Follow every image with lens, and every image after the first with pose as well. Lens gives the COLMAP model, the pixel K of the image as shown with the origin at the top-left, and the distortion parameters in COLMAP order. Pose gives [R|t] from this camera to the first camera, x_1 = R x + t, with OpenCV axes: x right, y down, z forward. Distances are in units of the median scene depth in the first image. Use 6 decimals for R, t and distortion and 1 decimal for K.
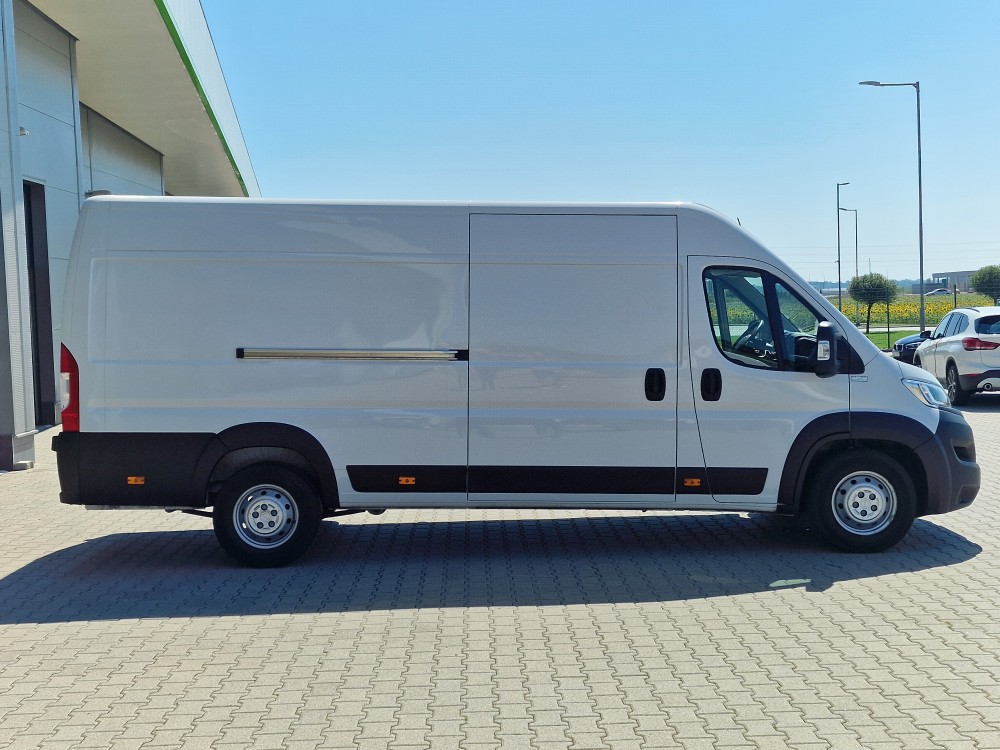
lens RADIAL K [[1341.3, 0, 500.0], [0, 1341.3, 375.0], [0, 0, 1]] dist [0.244908, 0.018317]
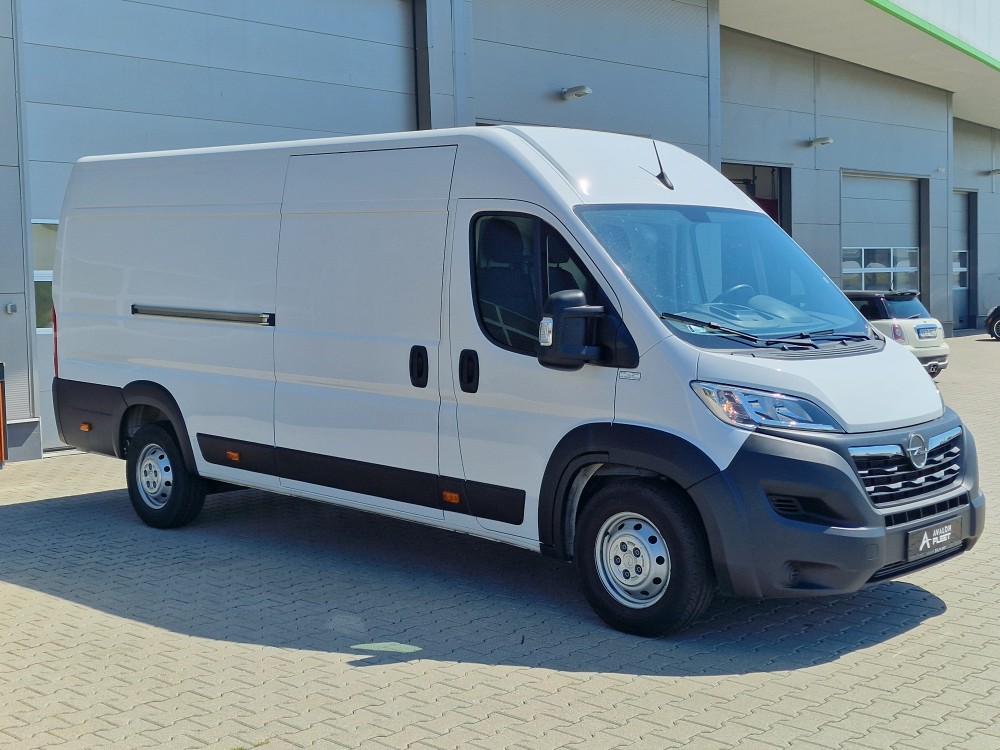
lens RADIAL K [[1341.3, 0, 500.0], [0, 1341.3, 375.0], [0, 0, 1]] dist [0.244908, 0.018317]
pose [[0.673794, 0.063508, -0.736185, 0.714775], [-0.039866, 0.997973, 0.049603, -0.028172], [0.737843, -0.004073, 0.674960, 0.507898]]
